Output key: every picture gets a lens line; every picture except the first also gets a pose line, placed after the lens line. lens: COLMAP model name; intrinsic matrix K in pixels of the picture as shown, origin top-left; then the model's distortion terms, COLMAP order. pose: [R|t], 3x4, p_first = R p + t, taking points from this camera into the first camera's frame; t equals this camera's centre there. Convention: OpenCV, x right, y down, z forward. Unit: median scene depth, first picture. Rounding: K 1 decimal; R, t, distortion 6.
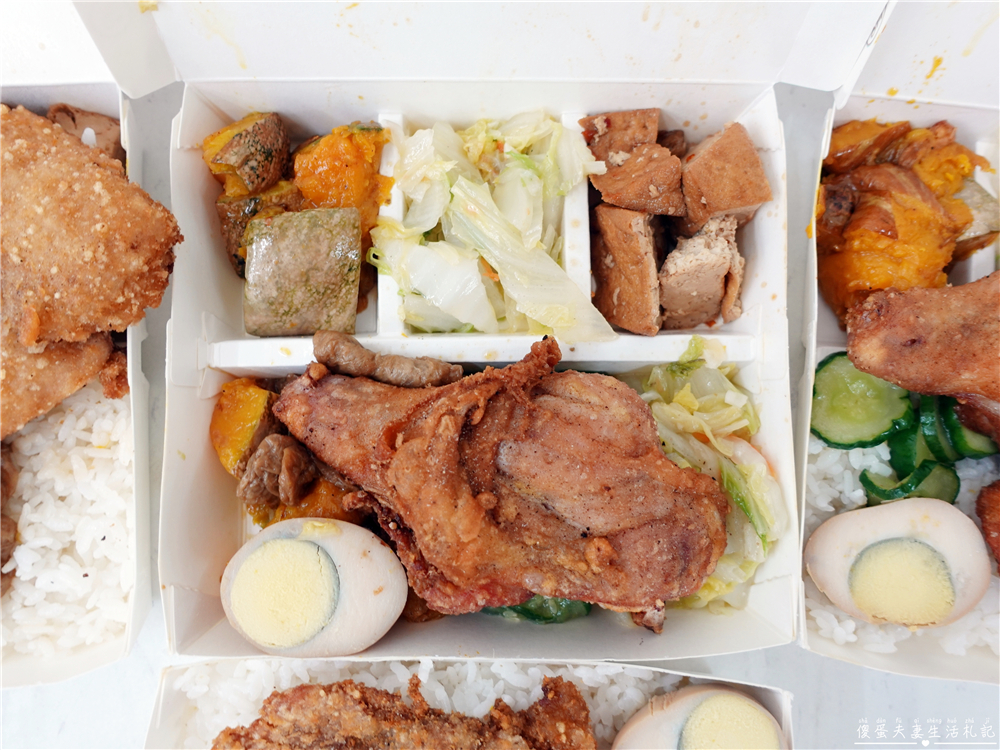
lens RADIAL K [[769.9, 0, 500.0], [0, 769.9, 375.0], [0, 0, 1]] dist [0.003797, 0.001180]
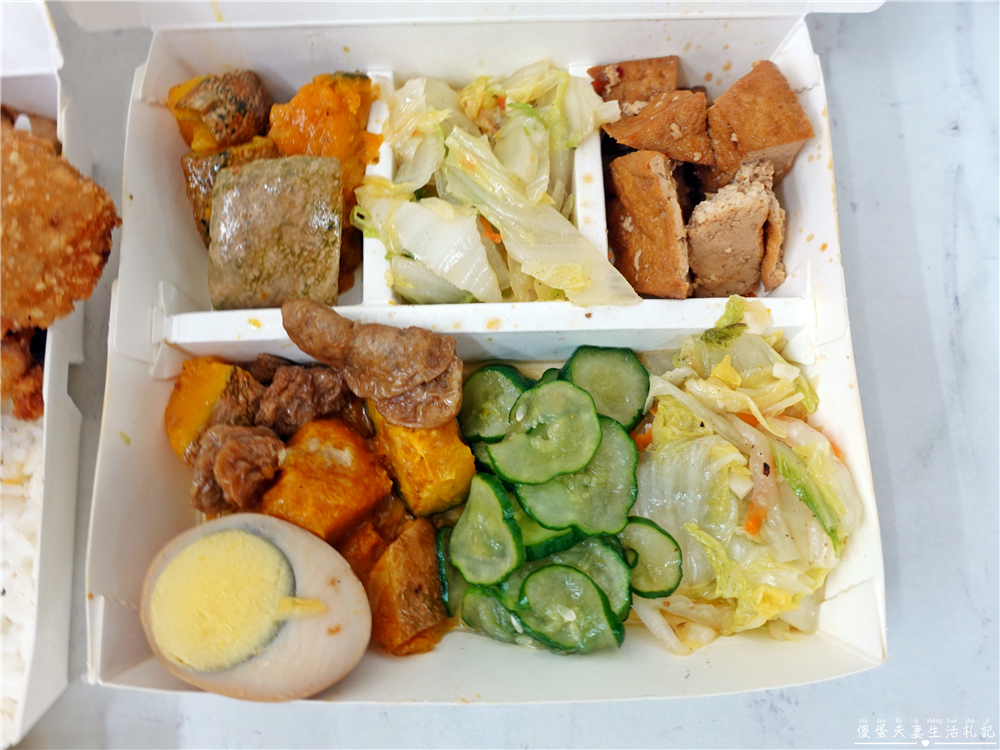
lens RADIAL K [[769.9, 0, 500.0], [0, 769.9, 375.0], [0, 0, 1]] dist [0.003797, 0.001180]
pose [[0.999259, -0.019524, -0.033171, 0.023381], [0.014393, 0.988820, -0.148419, 0.156974], [0.035698, 0.147831, 0.988368, 0.163695]]
